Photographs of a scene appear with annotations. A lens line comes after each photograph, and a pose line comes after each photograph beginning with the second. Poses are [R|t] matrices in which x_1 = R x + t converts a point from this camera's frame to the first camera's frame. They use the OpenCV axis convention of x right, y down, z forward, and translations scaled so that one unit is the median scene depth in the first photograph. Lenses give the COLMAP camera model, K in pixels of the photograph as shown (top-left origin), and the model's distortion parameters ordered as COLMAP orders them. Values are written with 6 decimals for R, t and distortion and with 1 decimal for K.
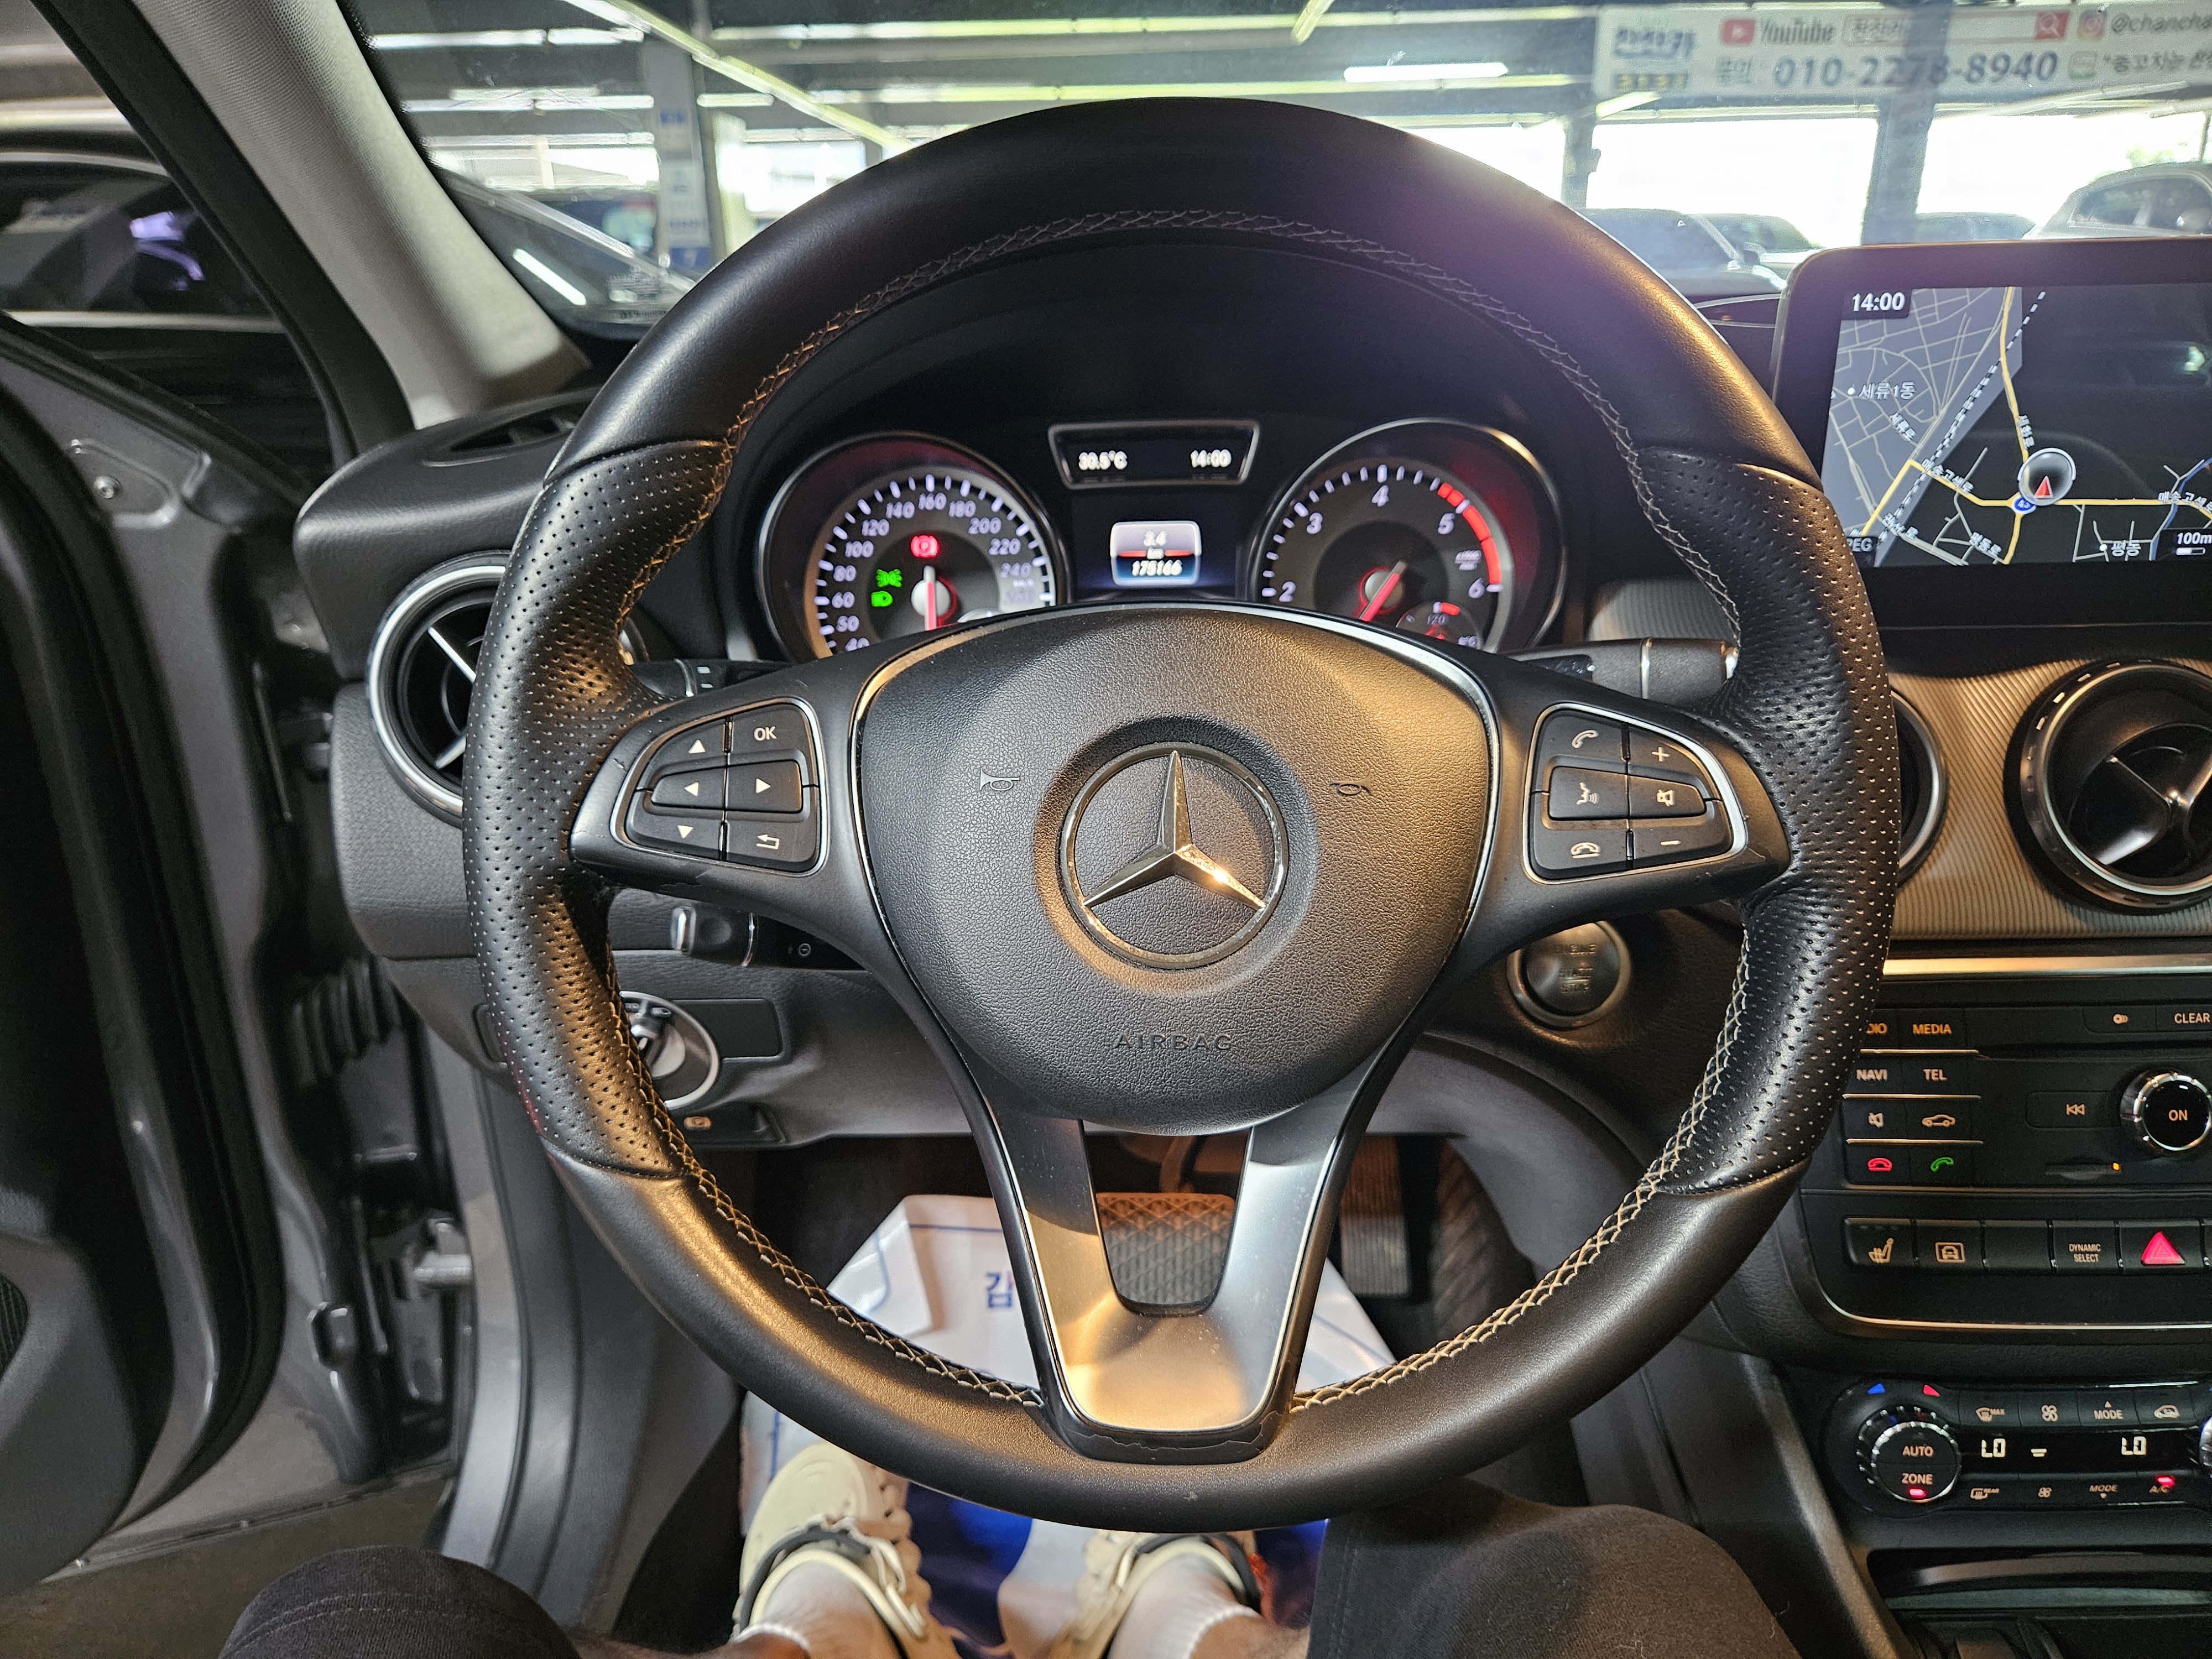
lens RADIAL K [[1499.6, 0, 1103.0], [0, 1499.6, 863.7], [0, 0, 1]] dist [0.049239, -0.044843]
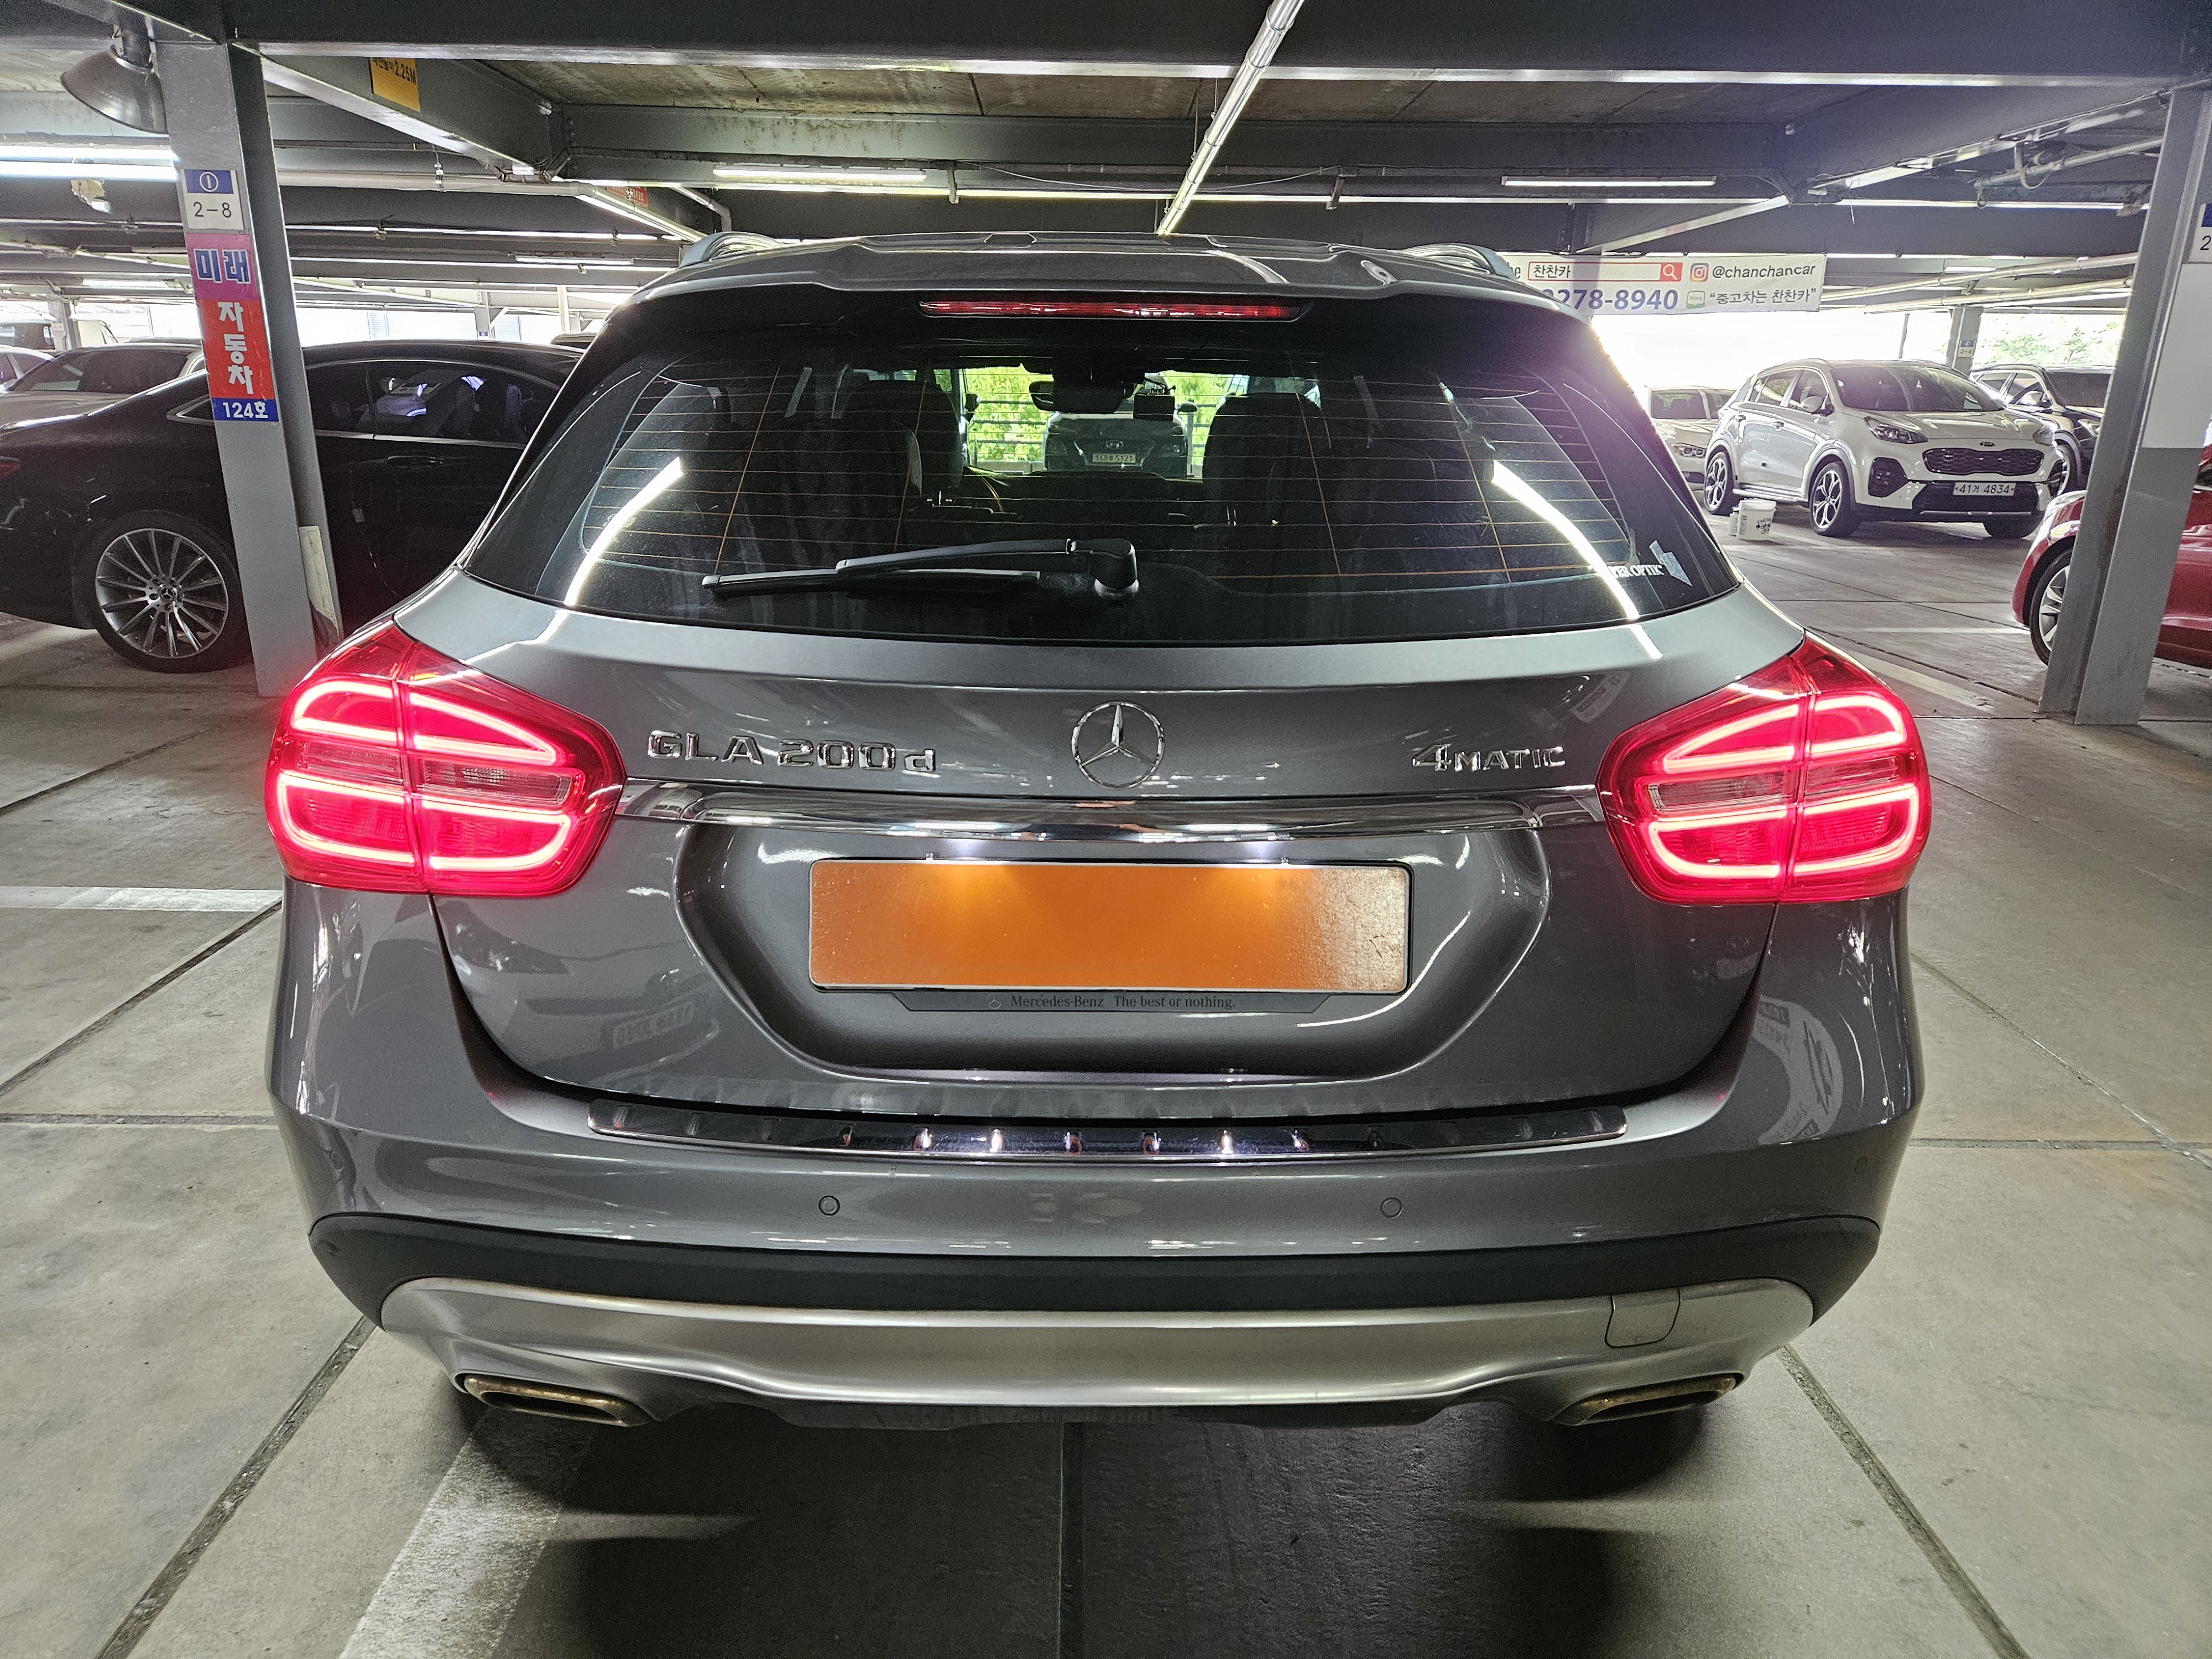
lens RADIAL K [[1462.9, 0, 1071.5], [0, 1462.9, 841.8], [0, 0, 1]] dist [0.064946, -0.050182]
pose [[0.999037, 0.029815, 0.032181, 0.414371], [-0.027258, 0.996647, -0.077145, 1.673236], [-0.034373, 0.076193, 0.996500, -5.178156]]
